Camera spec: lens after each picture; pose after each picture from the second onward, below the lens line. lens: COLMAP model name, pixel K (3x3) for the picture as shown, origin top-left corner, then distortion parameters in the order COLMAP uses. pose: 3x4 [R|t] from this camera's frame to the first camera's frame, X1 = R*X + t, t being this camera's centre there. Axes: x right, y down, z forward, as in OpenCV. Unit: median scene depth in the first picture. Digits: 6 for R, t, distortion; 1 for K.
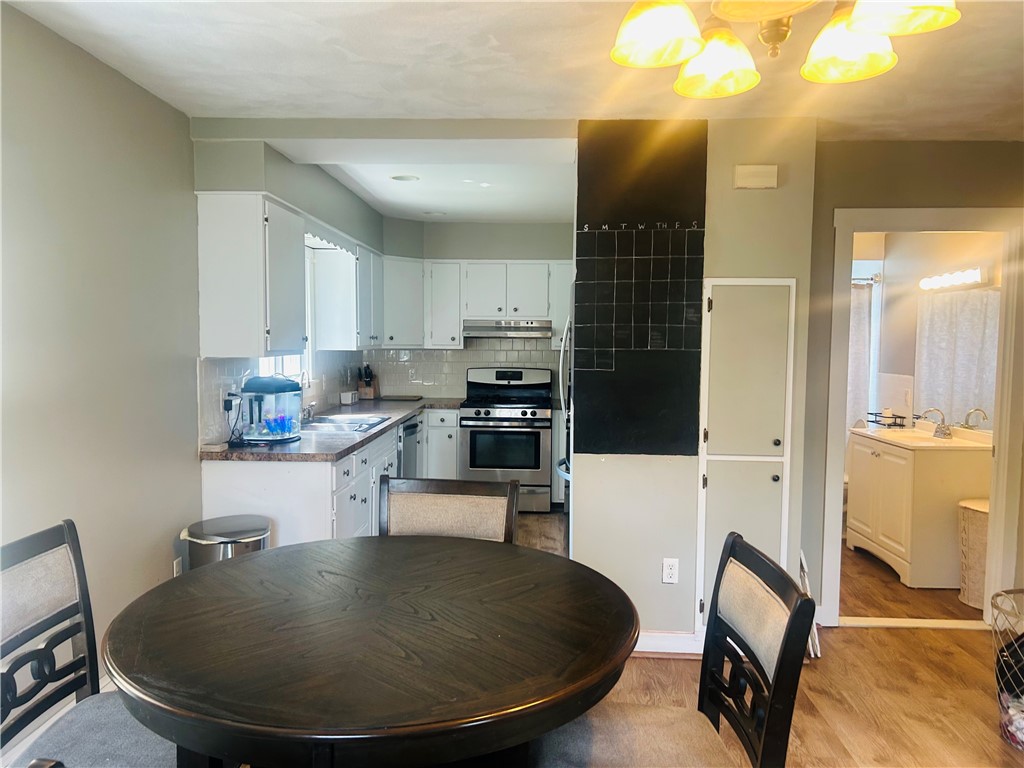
lens RADIAL K [[775.9, 0, 513.3], [0, 775.9, 387.4], [0, 0, 1]] dist [0.041943, -0.011161]
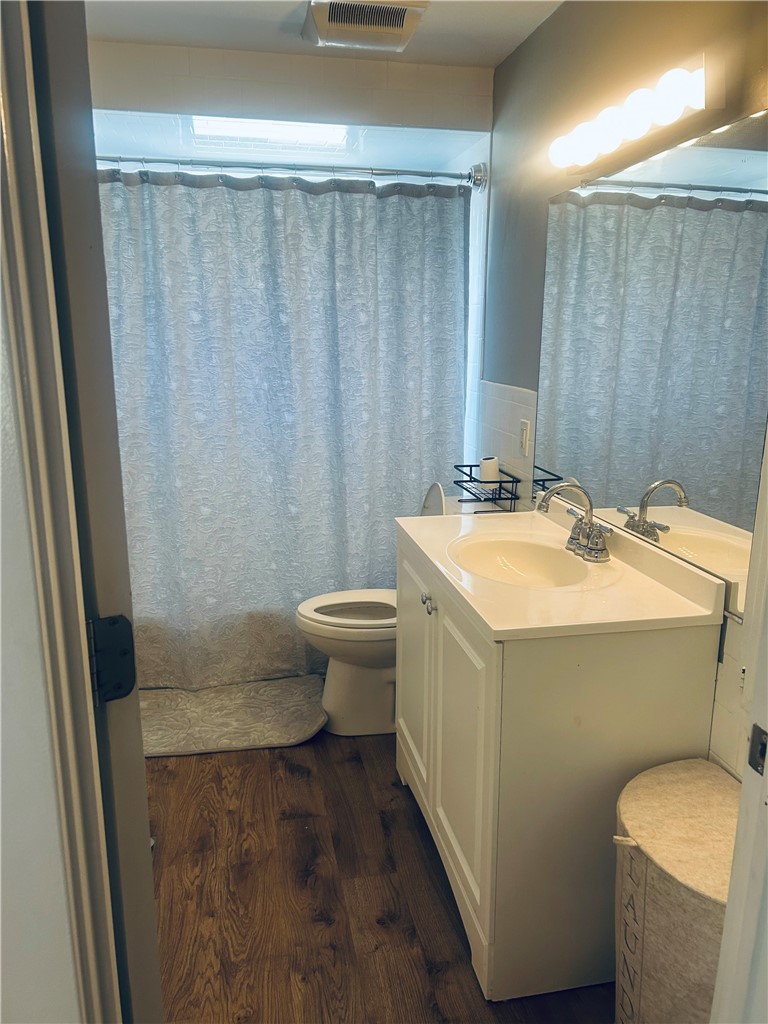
lens RADIAL K [[775.9, 0, 384.2], [0, 775.9, 512.4], [0, 0, 1]] dist [0.041943, -0.011161]
pose [[0.973870, -0.052668, 0.220914, 0.292651], [0.015605, 0.985957, 0.166269, -0.018582], [-0.226569, -0.158477, 0.961016, 0.526138]]
